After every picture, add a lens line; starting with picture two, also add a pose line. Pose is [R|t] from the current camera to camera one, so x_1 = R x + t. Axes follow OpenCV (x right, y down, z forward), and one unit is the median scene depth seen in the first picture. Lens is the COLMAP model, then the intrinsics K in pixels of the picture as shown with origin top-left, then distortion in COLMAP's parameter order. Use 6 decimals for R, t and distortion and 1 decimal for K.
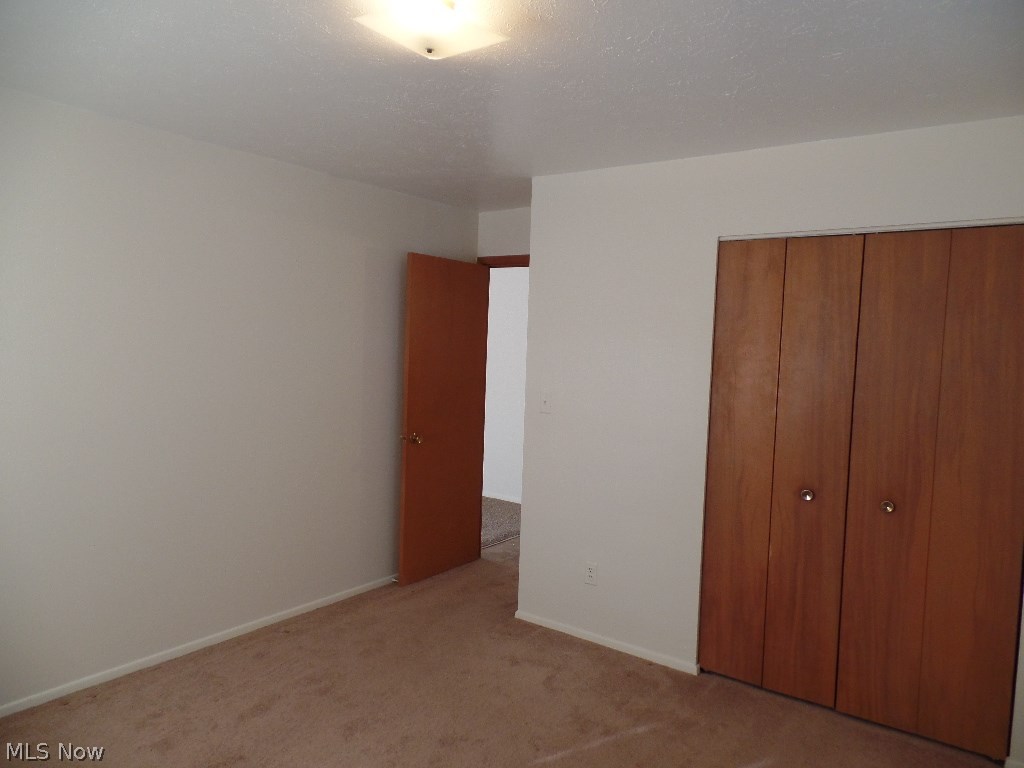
lens RADIAL K [[709.7, 0, 515.6], [0, 709.7, 382.2], [0, 0, 1]] dist [0.012311, -0.004474]
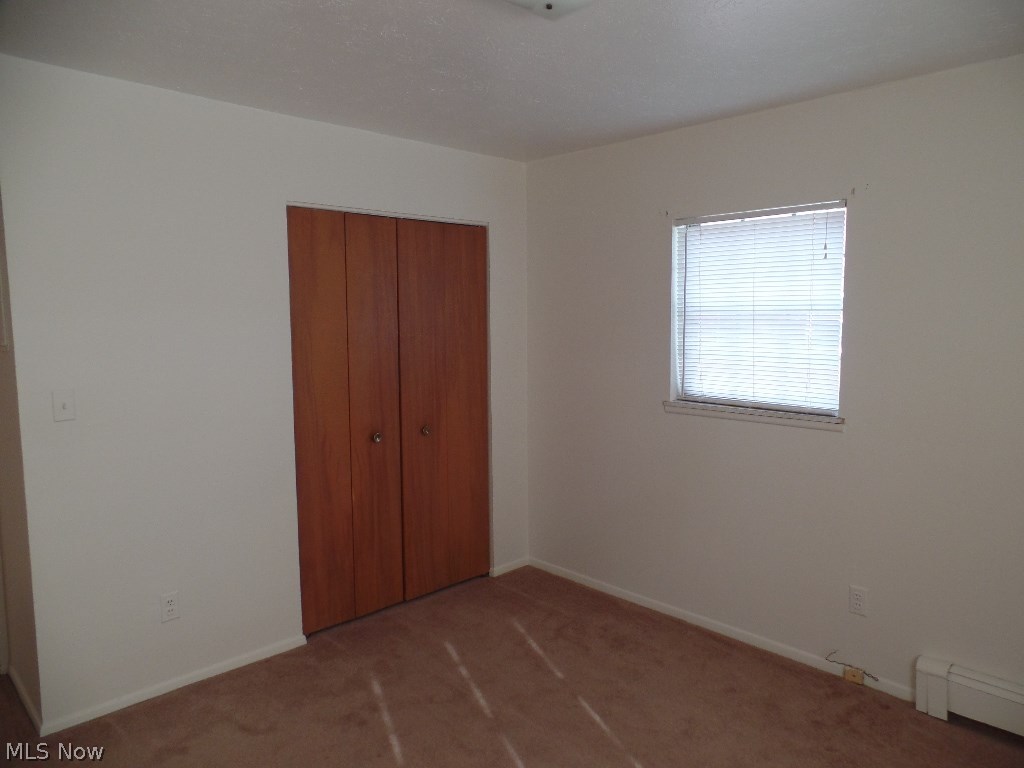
lens RADIAL K [[709.7, 0, 517.5], [0, 709.7, 383.4], [0, 0, 1]] dist [0.012311, -0.004474]
pose [[0.179758, -0.129828, 0.975106, -0.672896], [0.074252, 0.990216, 0.118151, -0.051149], [-0.980905, 0.051165, 0.187639, 0.542520]]
